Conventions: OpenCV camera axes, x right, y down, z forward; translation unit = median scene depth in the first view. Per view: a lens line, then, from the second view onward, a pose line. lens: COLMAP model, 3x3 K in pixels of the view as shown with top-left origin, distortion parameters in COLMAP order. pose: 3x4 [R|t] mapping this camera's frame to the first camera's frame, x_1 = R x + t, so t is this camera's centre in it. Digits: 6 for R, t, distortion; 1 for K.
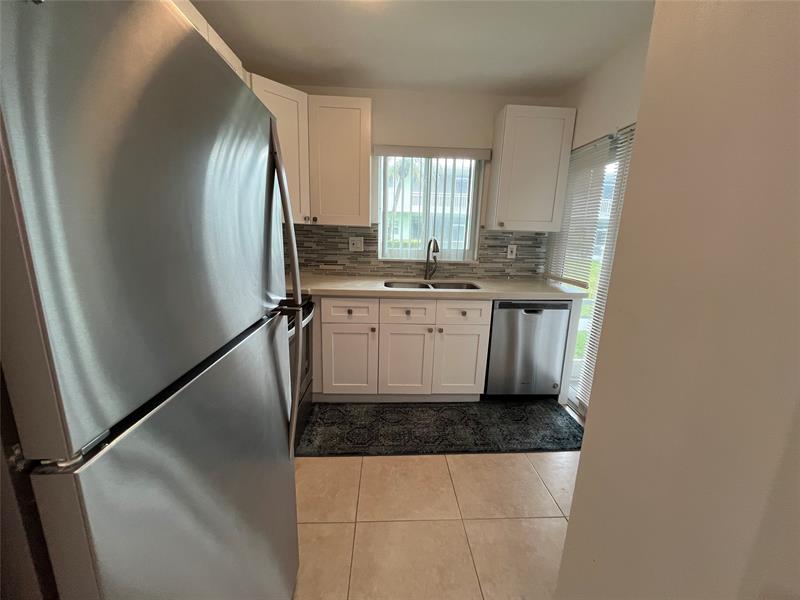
lens RADIAL K [[321.5, 0, 401.1], [0, 321.5, 301.9], [0, 0, 1]] dist [-0.001296, -0.000440]
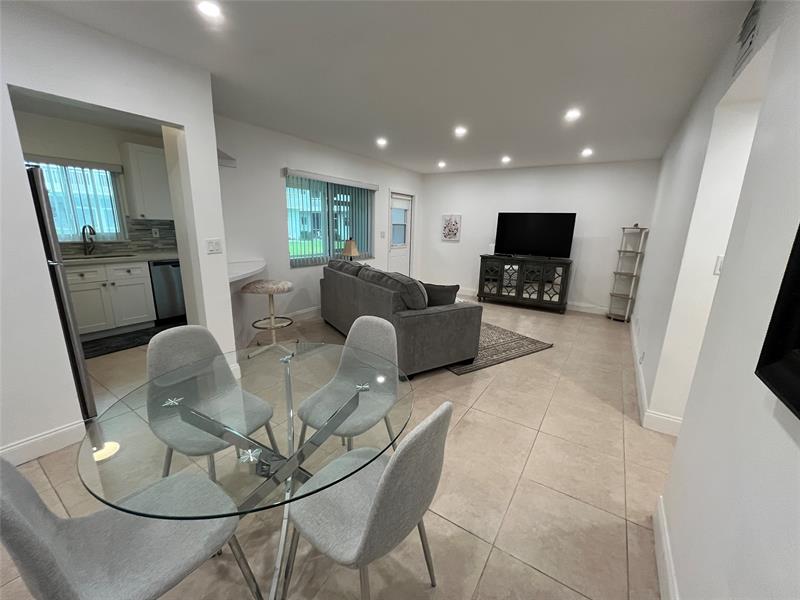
lens RADIAL K [[321.5, 0, 403.6], [0, 321.5, 301.0], [0, 0, 1]] dist [-0.001296, -0.000440]
pose [[0.585884, -0.199652, 0.785416, -0.268826], [0.164663, 0.978288, 0.125850, 0.188032], [-0.793490, 0.055596, 0.606039, -0.980081]]
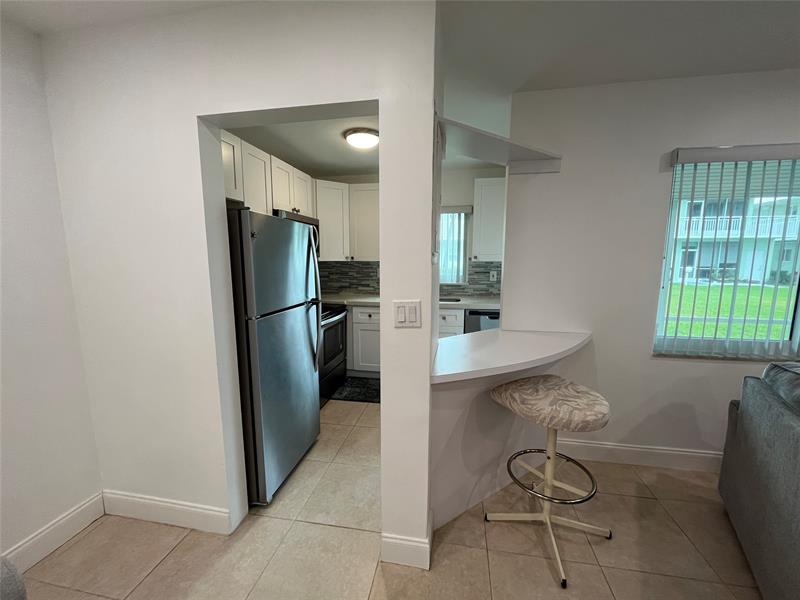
lens RADIAL K [[321.5, 0, 401.9], [0, 321.5, 300.3], [0, 0, 1]] dist [-0.001296, -0.000440]
pose [[0.975329, 0.000012, -0.220755, 0.300318], [-0.019013, 0.996289, -0.083946, 0.074122], [0.219935, 0.086072, 0.971710, -0.439638]]
